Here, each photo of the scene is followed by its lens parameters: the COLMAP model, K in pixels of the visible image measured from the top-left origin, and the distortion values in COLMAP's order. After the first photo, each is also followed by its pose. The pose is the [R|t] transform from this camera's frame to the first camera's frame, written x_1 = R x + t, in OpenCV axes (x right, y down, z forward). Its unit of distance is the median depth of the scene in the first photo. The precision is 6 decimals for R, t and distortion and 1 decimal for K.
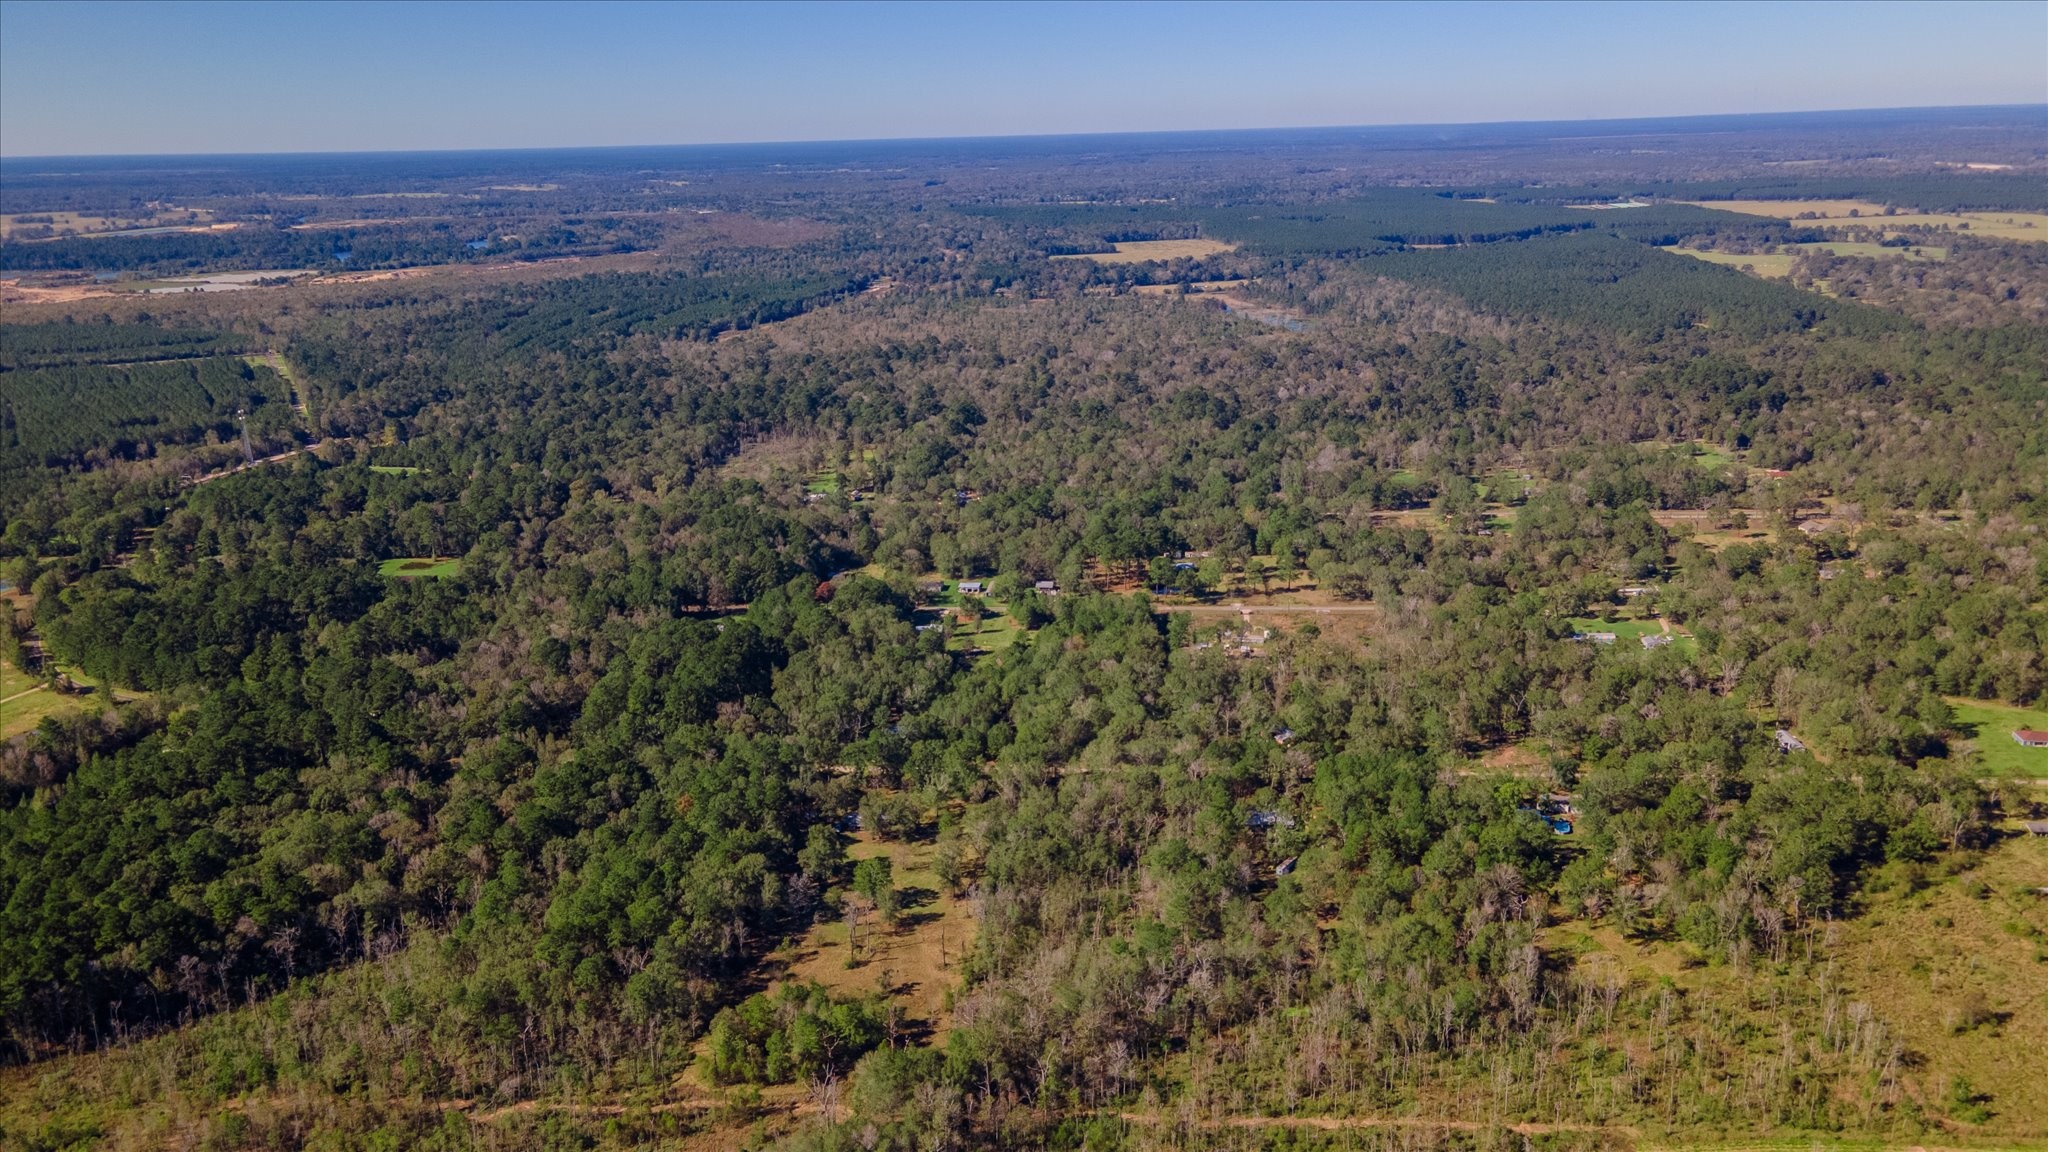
lens RADIAL K [[1504.3, 0, 1022.5], [0, 1504.3, 582.1], [0, 0, 1]] dist [0.028151, 0.026138]
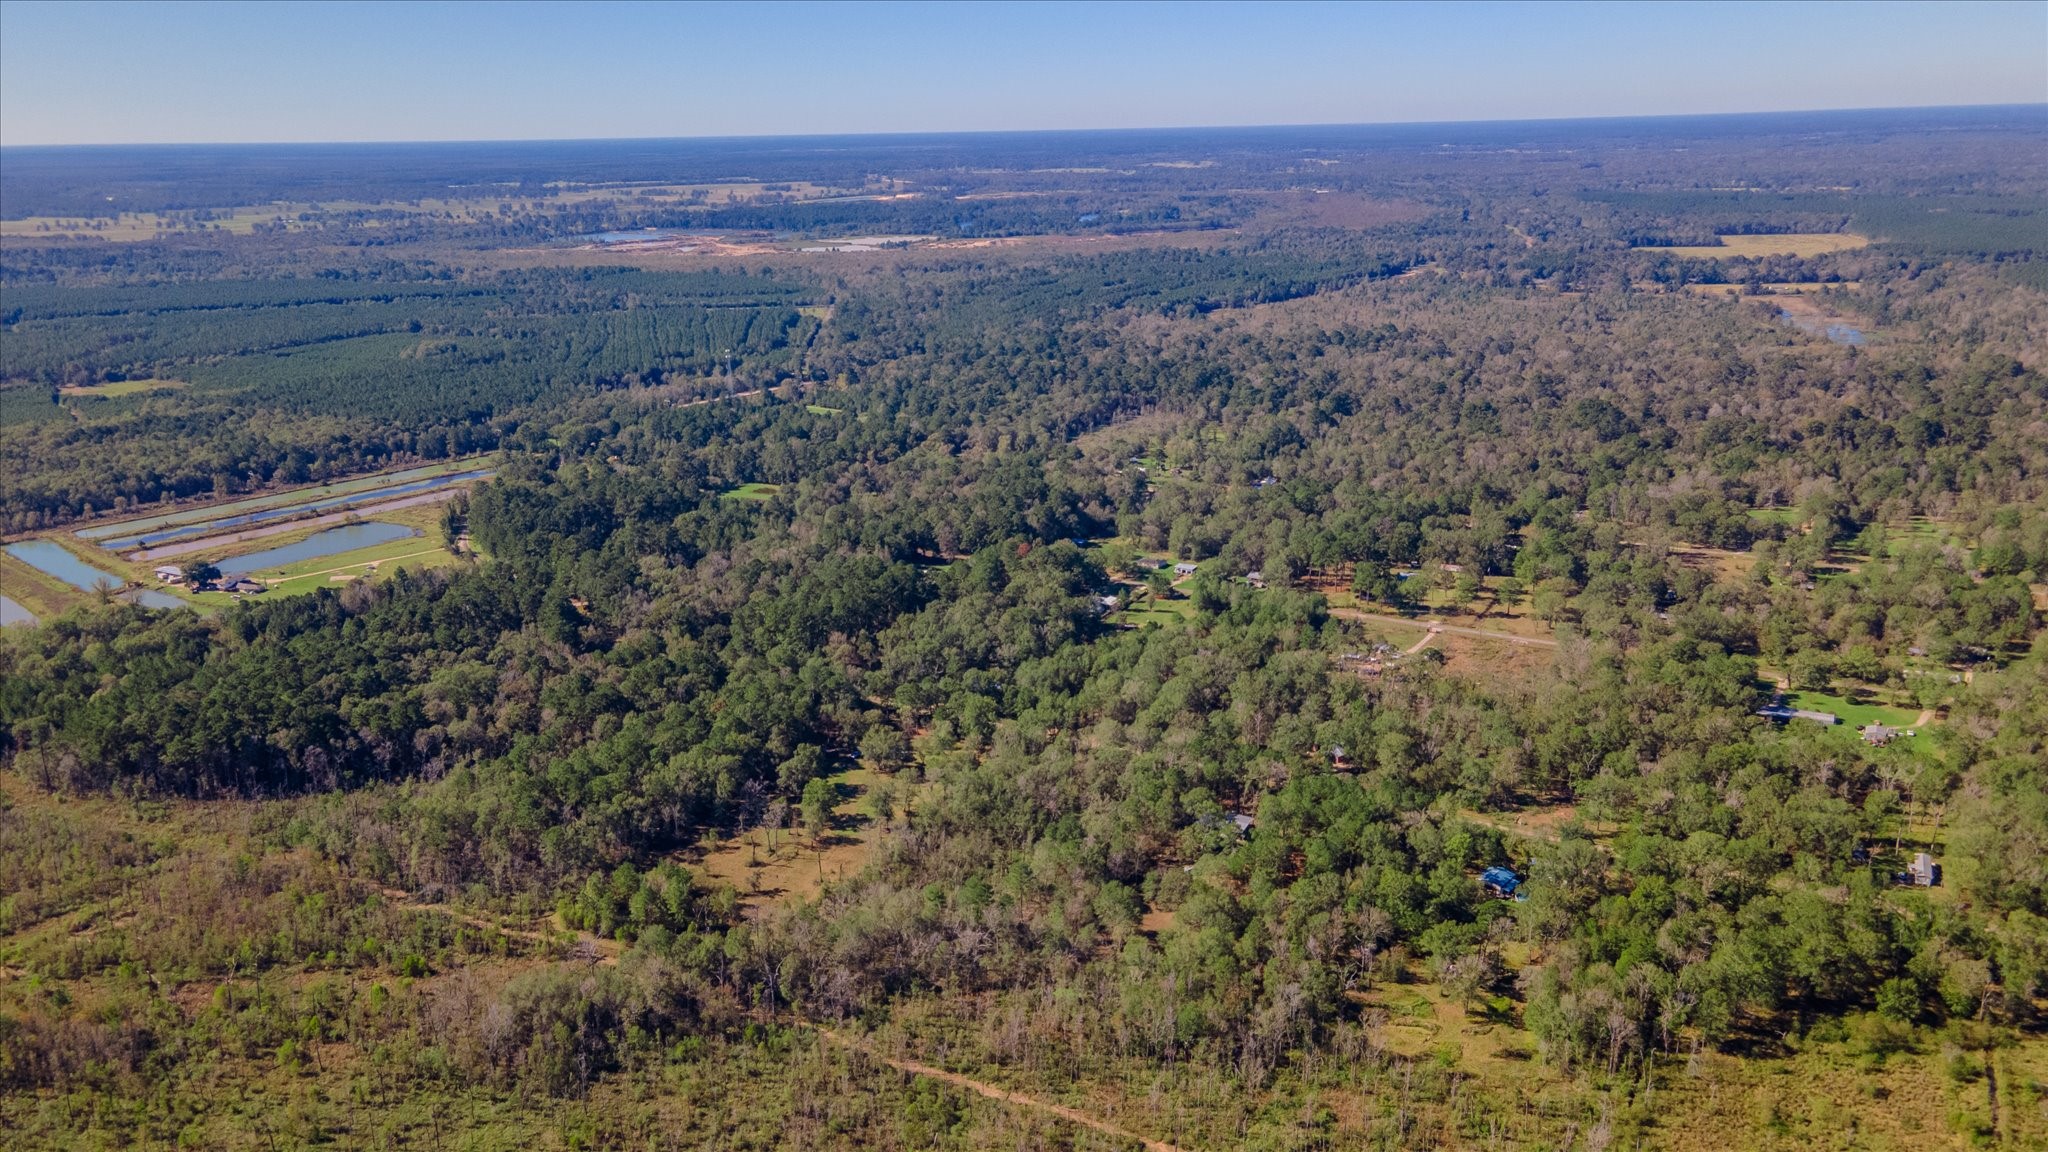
lens RADIAL K [[1504.3, 0, 1013.2], [0, 1504.3, 580.3], [0, 0, 1]] dist [0.028151, 0.026138]
pose [[0.902046, 0.133072, -0.410614, 0.431673], [-0.128188, 0.990961, 0.039545, -0.021436], [0.412165, 0.016964, 0.910951, 0.047214]]
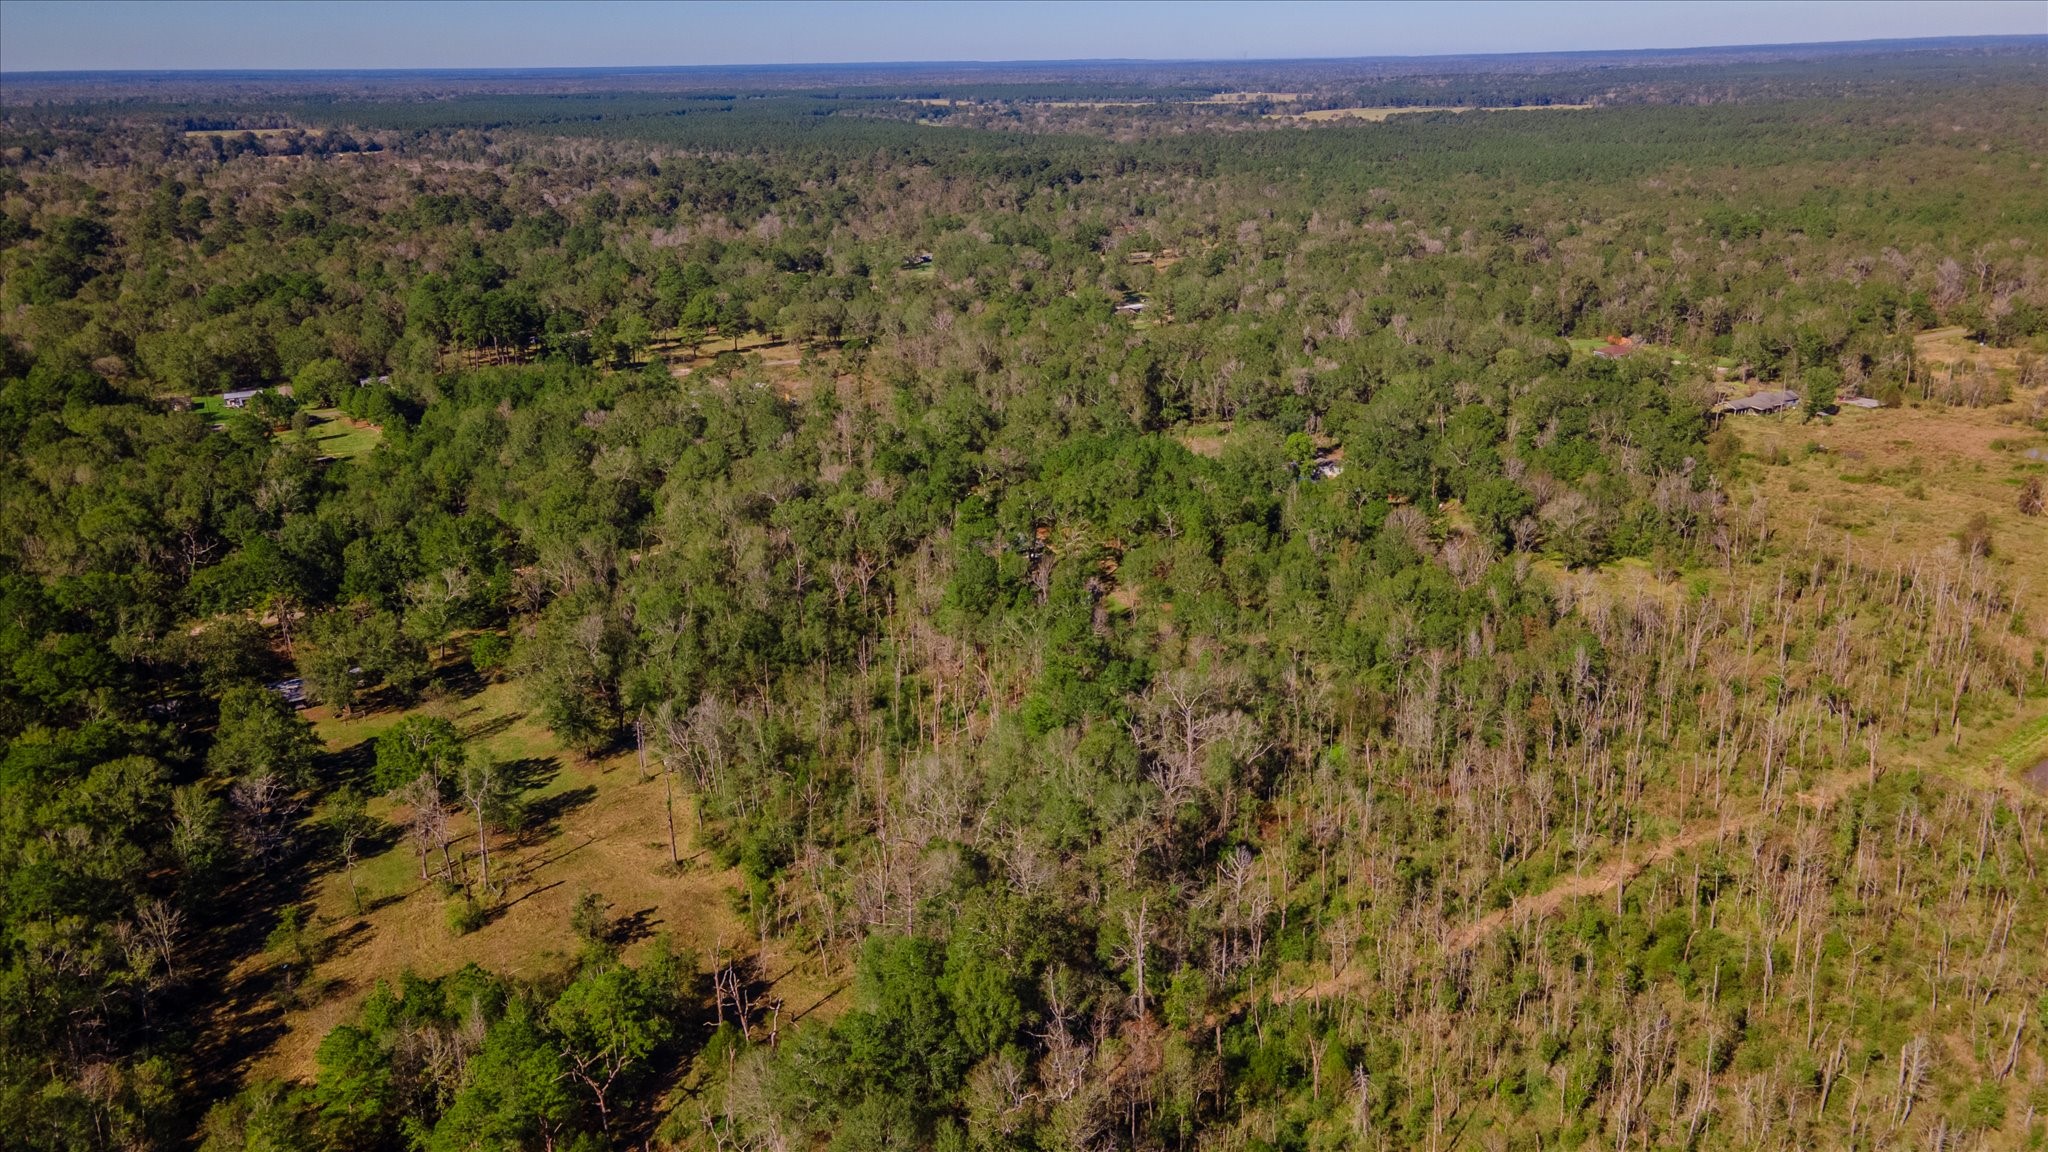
lens RADIAL K [[1504.3, 0, 1021.9], [0, 1504.3, 566.5], [0, 0, 1]] dist [0.028151, 0.026138]
pose [[0.834091, -0.166113, 0.526021, -0.169342], [0.157059, 0.985628, 0.062211, 0.130223], [-0.528795, 0.030727, 0.848193, 0.468934]]
